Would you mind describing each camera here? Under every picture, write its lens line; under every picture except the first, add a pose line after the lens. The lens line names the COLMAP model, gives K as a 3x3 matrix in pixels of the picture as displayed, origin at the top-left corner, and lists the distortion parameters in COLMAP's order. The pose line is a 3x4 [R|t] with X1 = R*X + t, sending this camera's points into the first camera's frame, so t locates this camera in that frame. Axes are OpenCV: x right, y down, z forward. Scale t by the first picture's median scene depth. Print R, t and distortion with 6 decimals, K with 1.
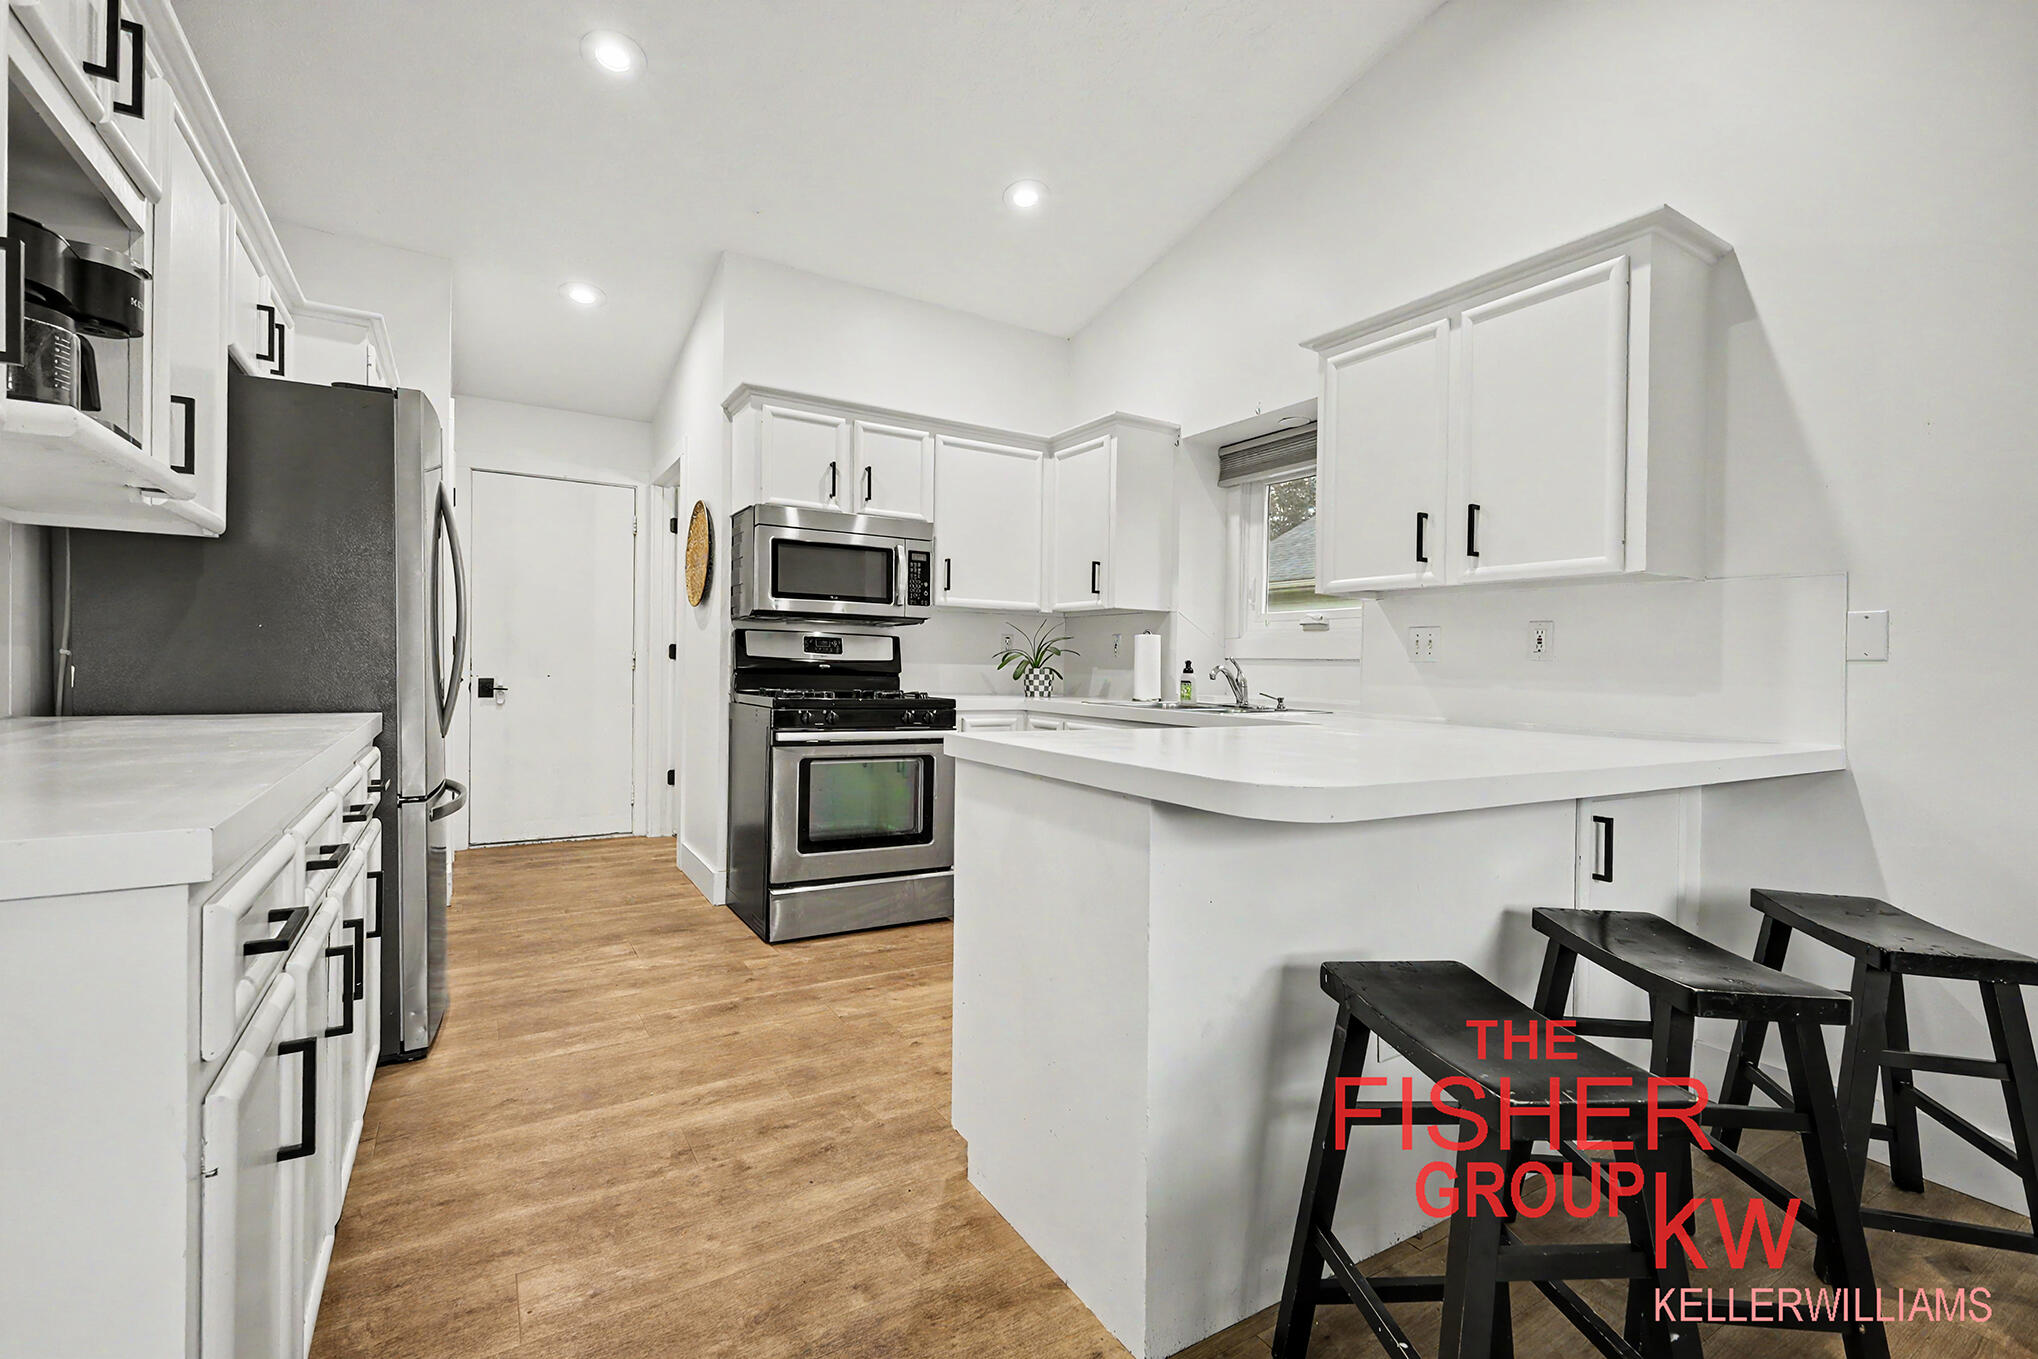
lens RADIAL K [[886.8, 0, 1017.2], [0, 886.8, 677.0], [0, 0, 1]] dist [-0.001299, -0.000013]
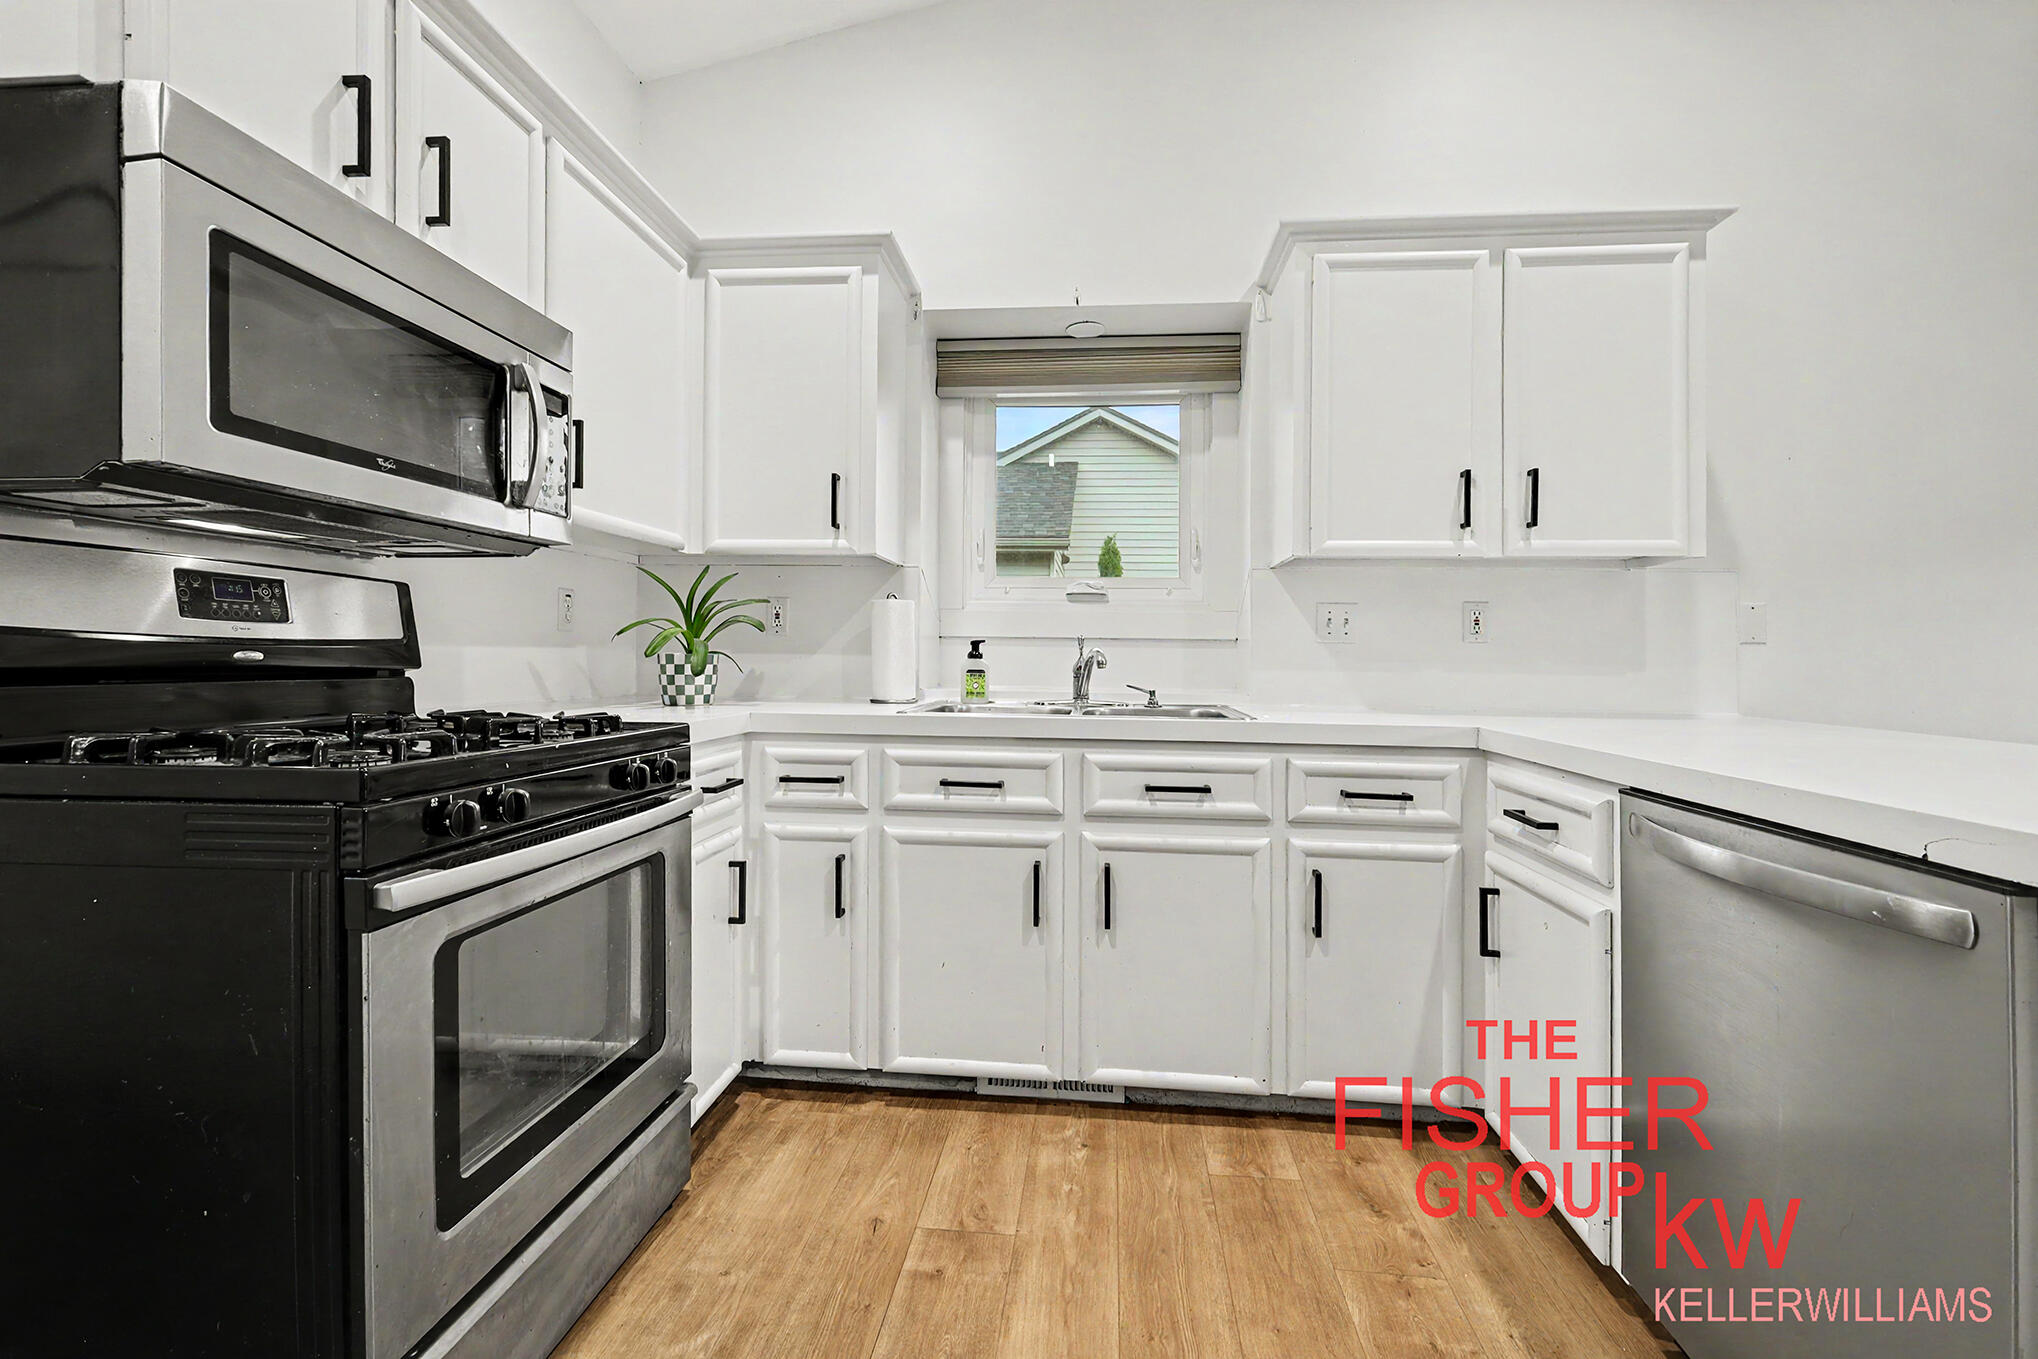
lens RADIAL K [[886.8, 0, 1026.8], [0, 886.8, 671.1], [0, 0, 1]] dist [-0.001299, -0.000013]
pose [[0.593394, -0.028272, 0.804415, -0.319864], [0.011094, 0.999575, 0.026948, -0.012373], [-0.804835, -0.007067, 0.593456, 0.542296]]
